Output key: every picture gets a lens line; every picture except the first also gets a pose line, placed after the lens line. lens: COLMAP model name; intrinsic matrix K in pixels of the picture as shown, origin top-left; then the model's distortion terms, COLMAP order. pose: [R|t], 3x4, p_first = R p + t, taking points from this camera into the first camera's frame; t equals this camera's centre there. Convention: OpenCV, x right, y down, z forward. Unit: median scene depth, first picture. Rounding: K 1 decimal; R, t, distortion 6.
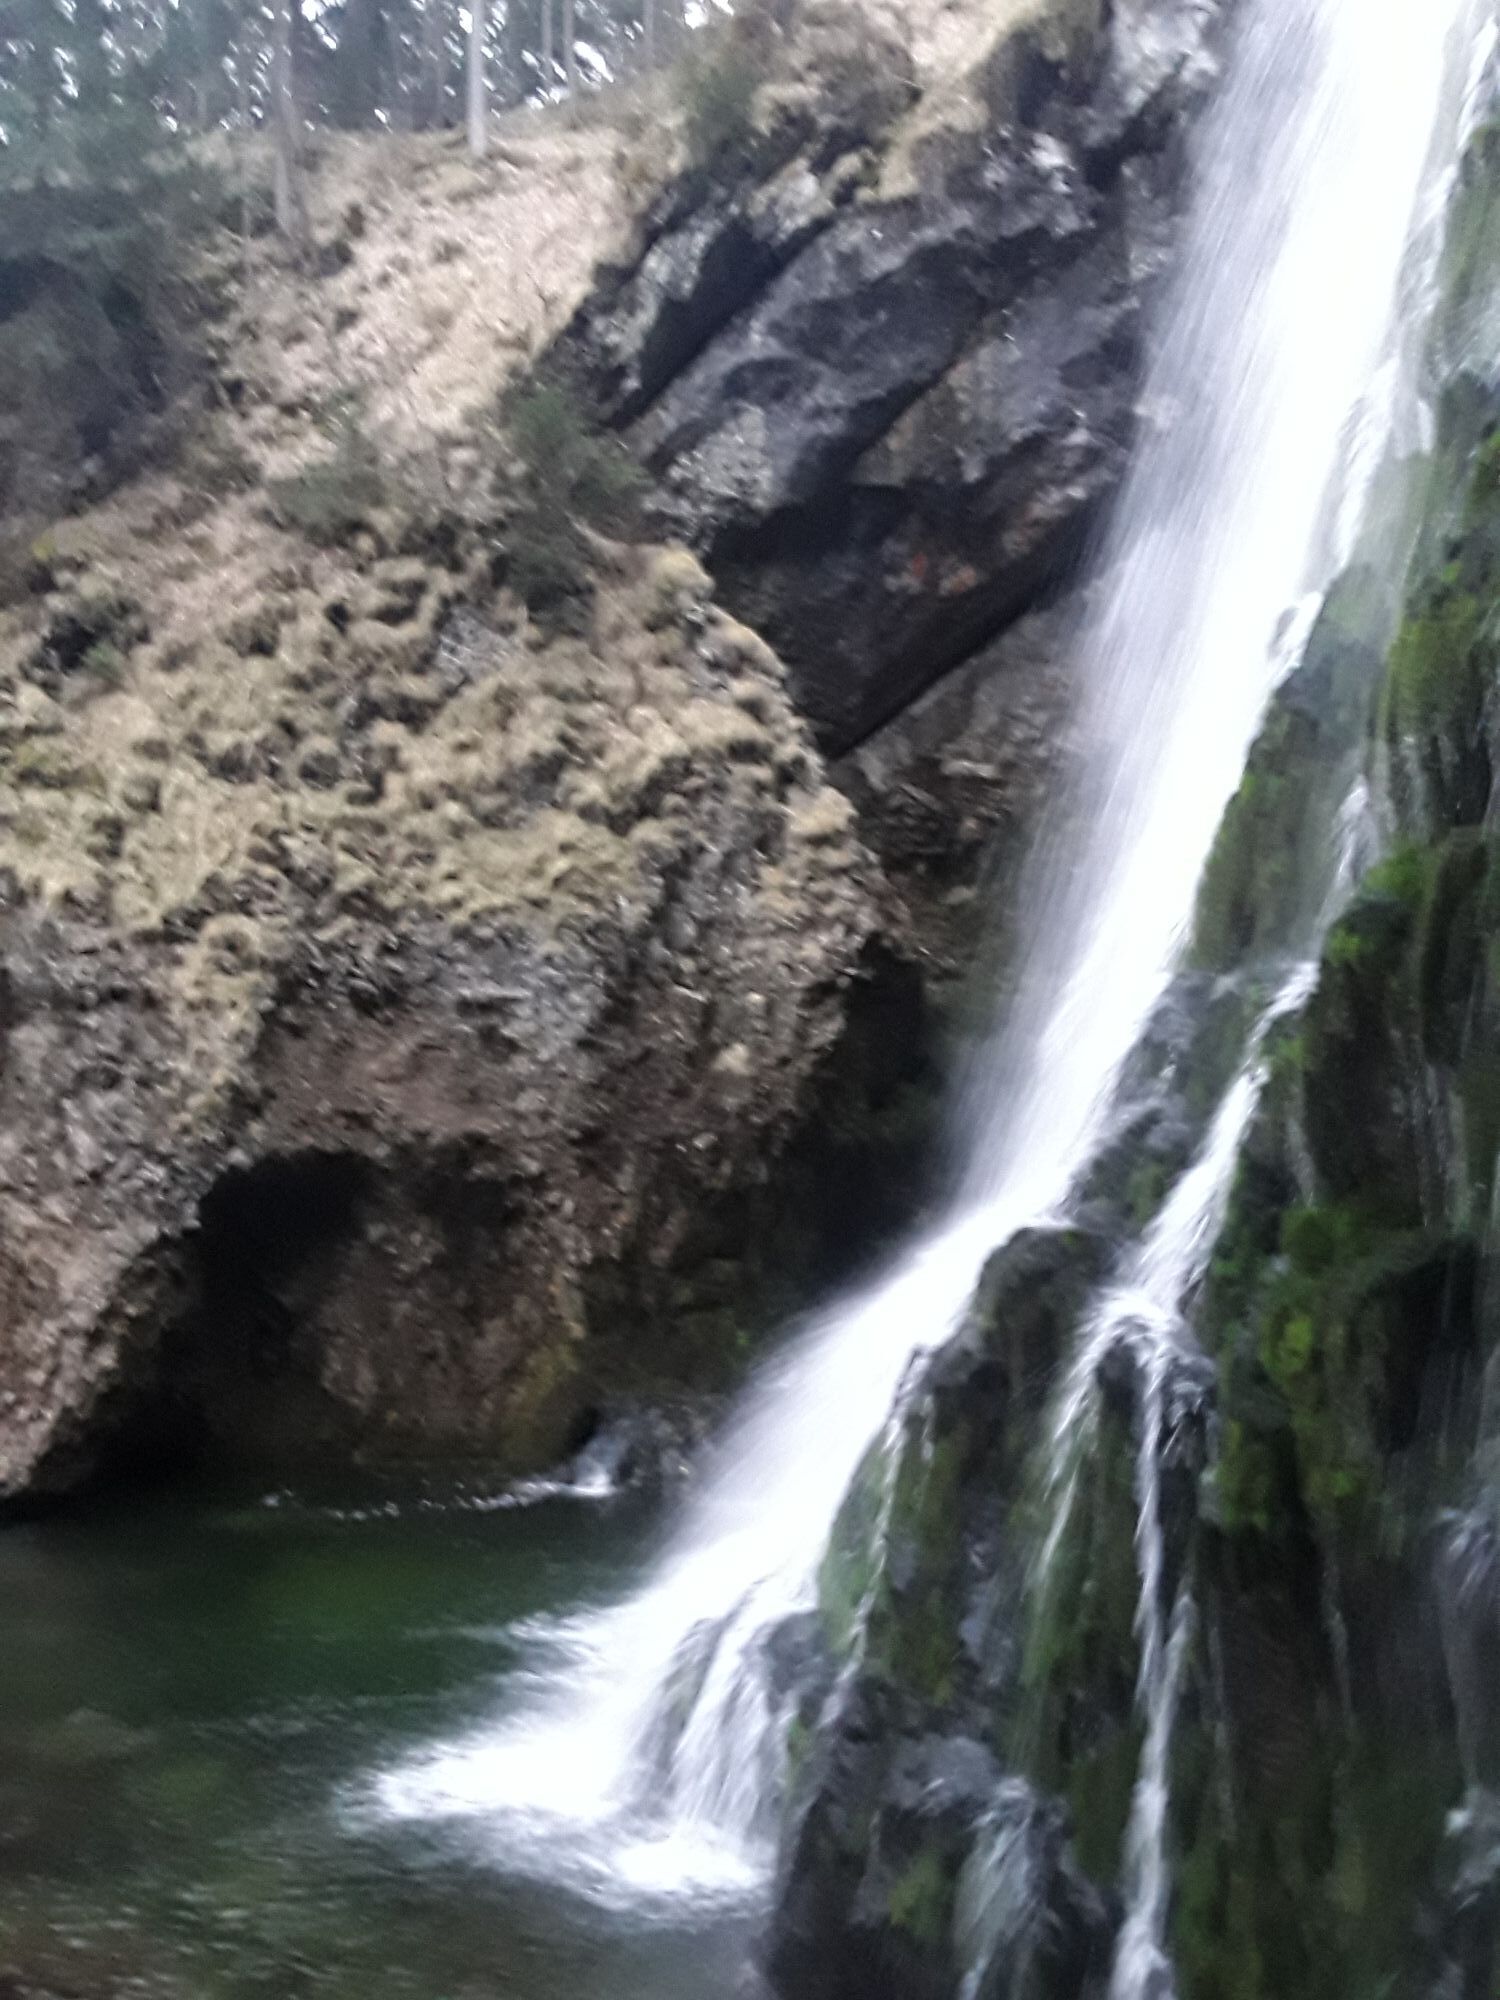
lens RADIAL K [[1770.0, 0, 752.9], [0, 1770.0, 1010.0], [0, 0, 1]] dist [0.049390, -0.014111]
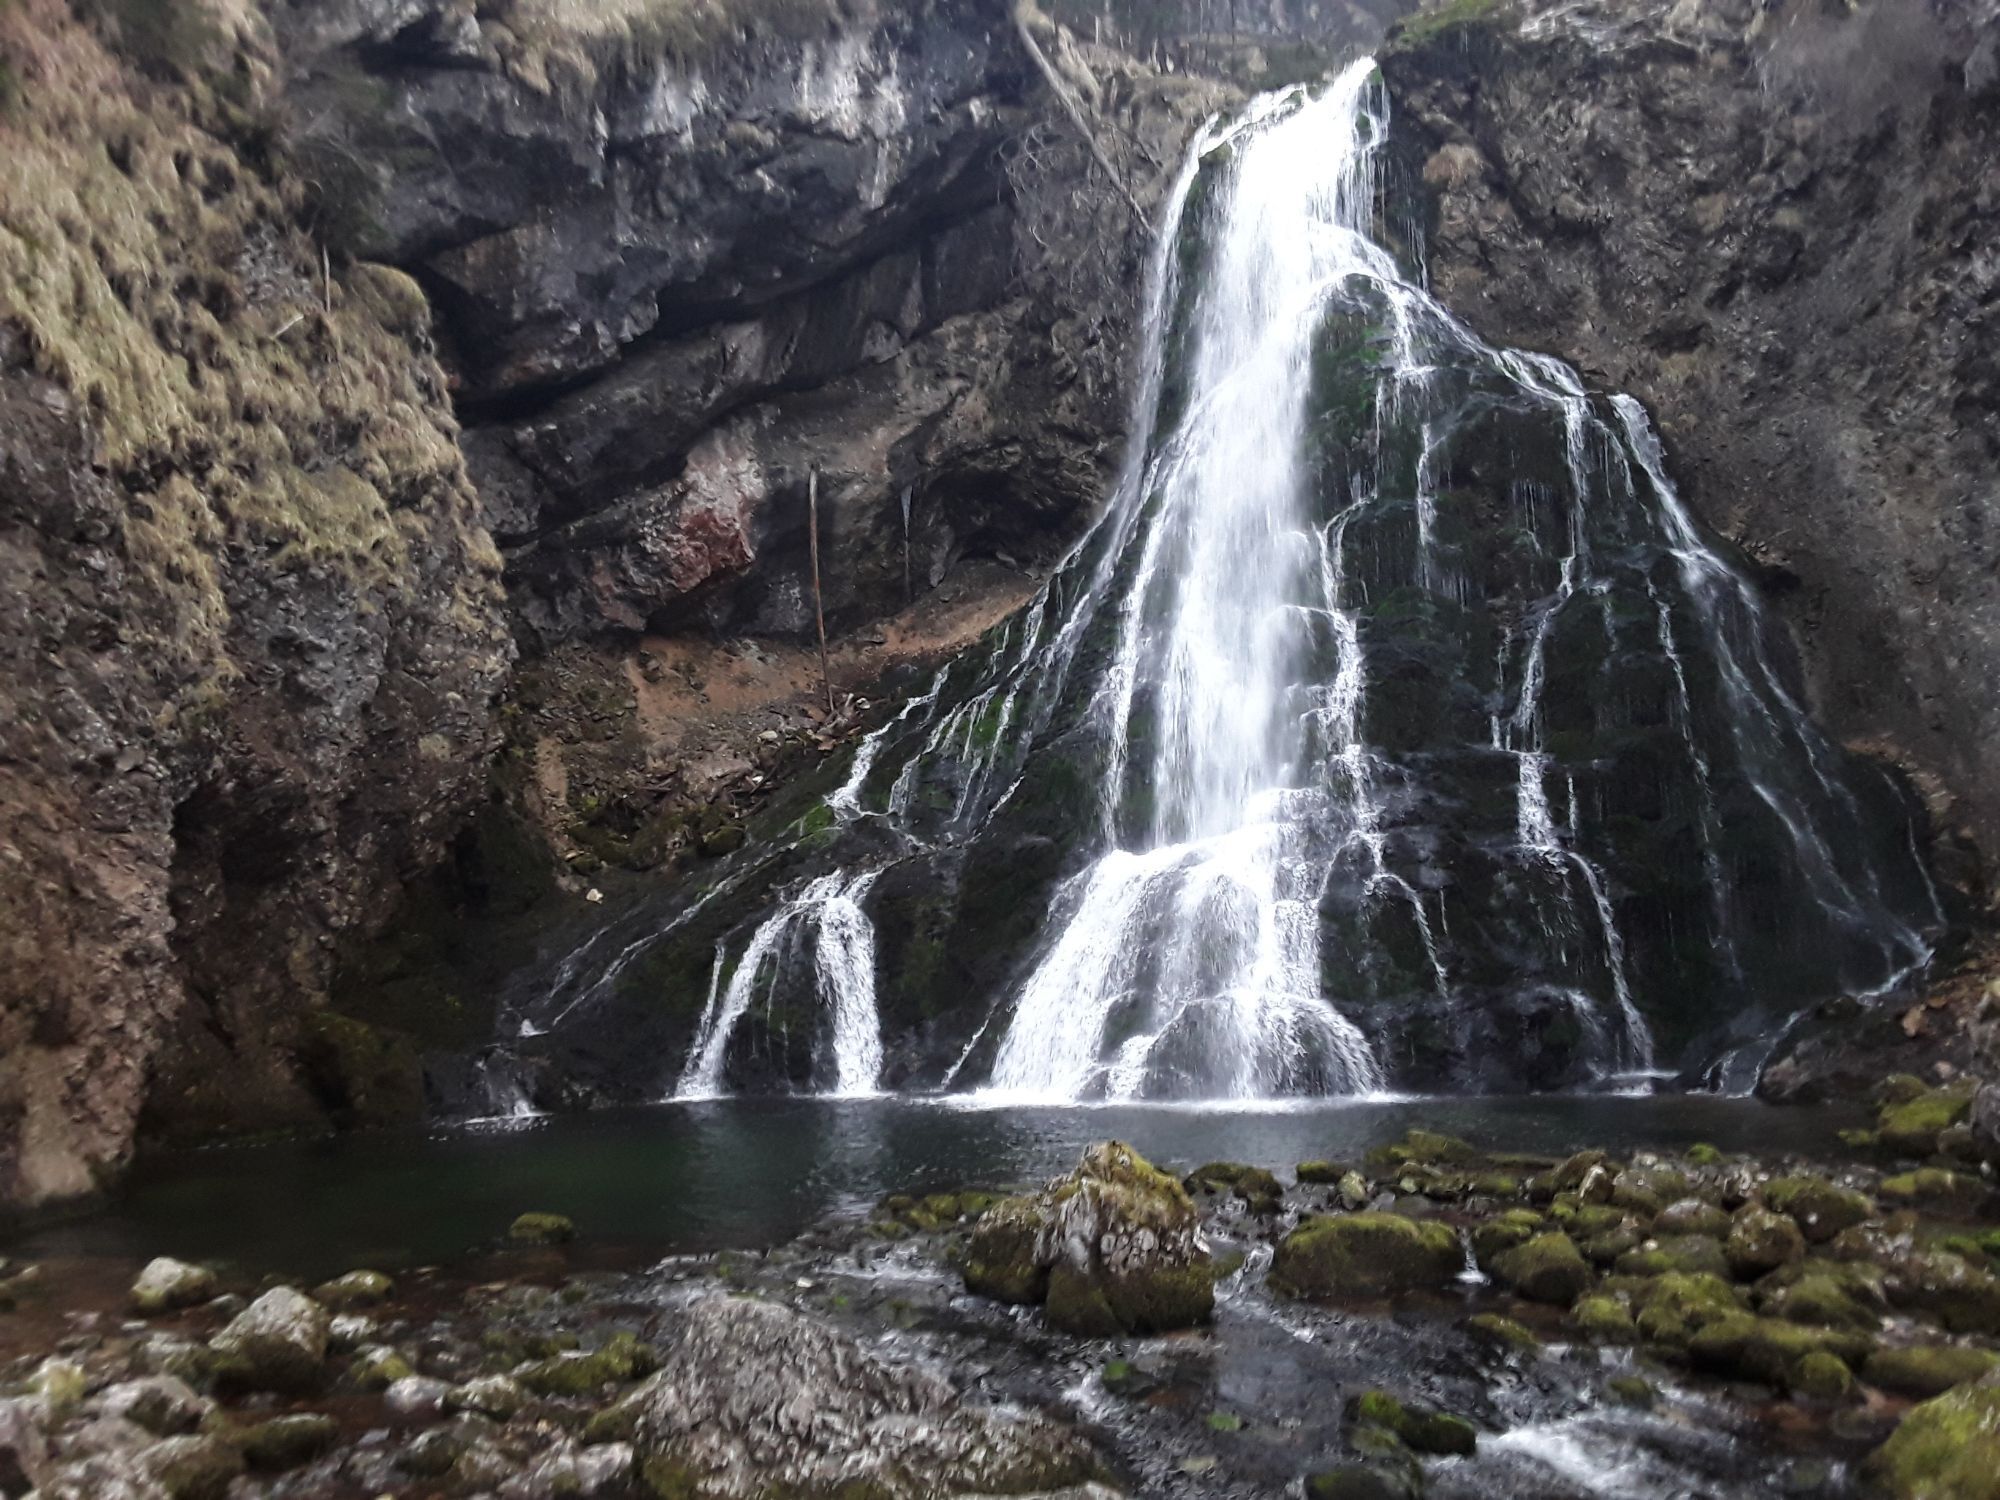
lens RADIAL K [[1606.7, 0, 967.7], [0, 1606.7, 771.8], [0, 0, 1]] dist [0.096359, -0.153526]
pose [[0.206100, 0.148969, 0.967125, -0.895844], [-0.048250, 0.988689, -0.142008, 0.166483], [-0.977341, -0.017396, 0.210957, 0.462160]]
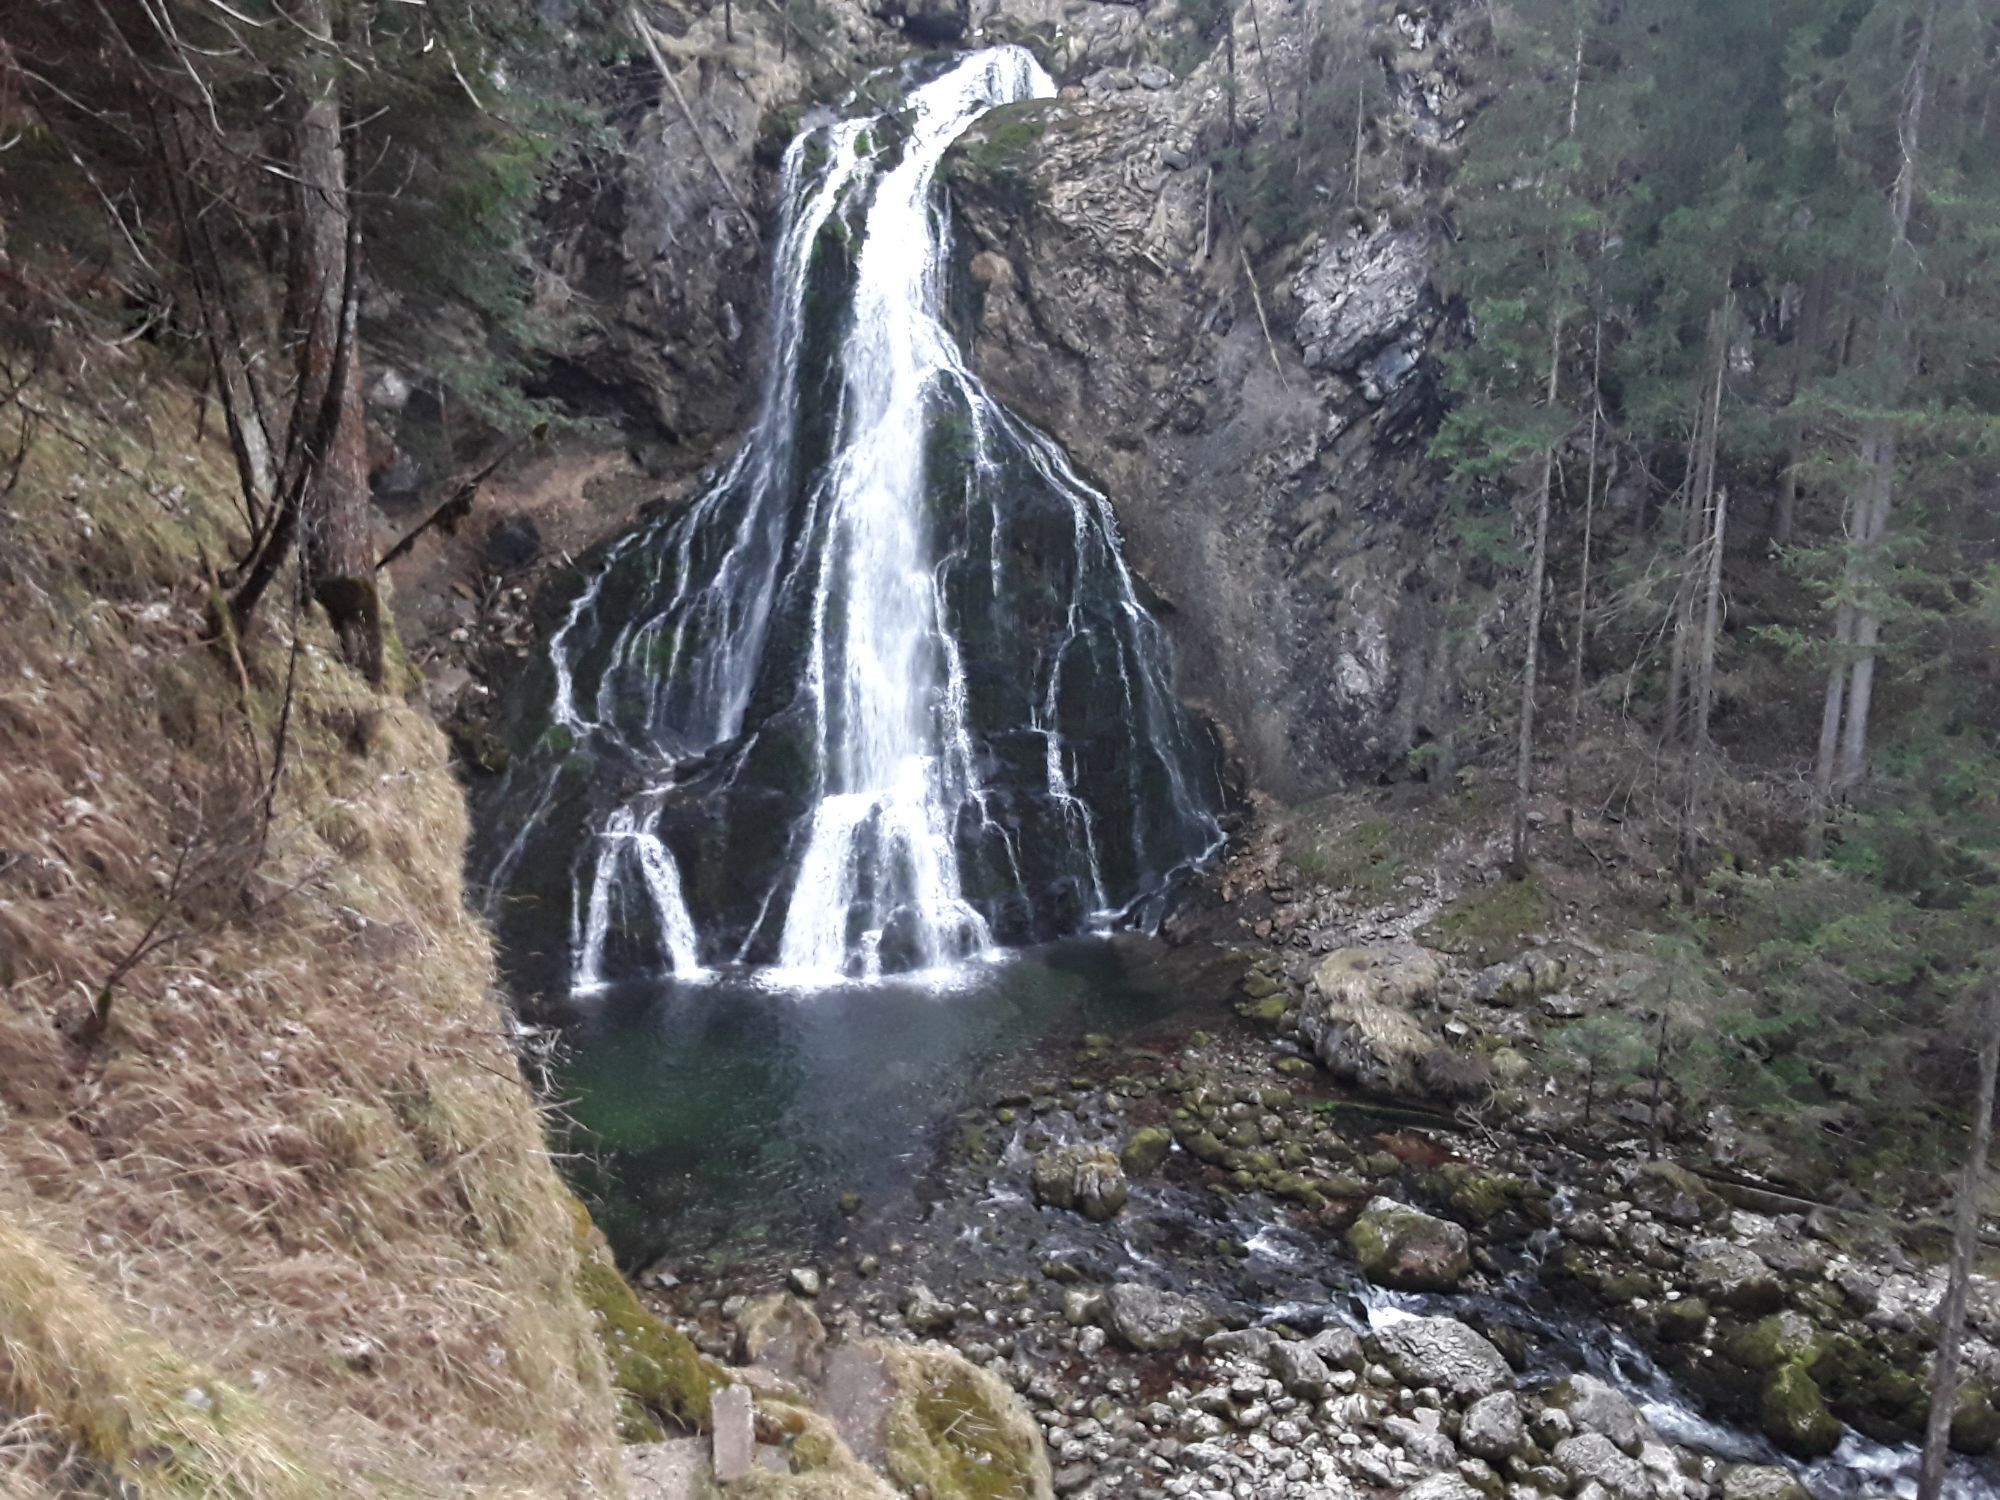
lens RADIAL K [[1606.7, 0, 969.8], [0, 1606.7, 768.6], [0, 0, 1]] dist [0.096359, -0.153526]
pose [[-0.309625, -0.186346, 0.932420, -1.443773], [-0.062653, 0.982476, 0.175544, -0.251028], [-0.948792, -0.004066, -0.315874, 0.951975]]
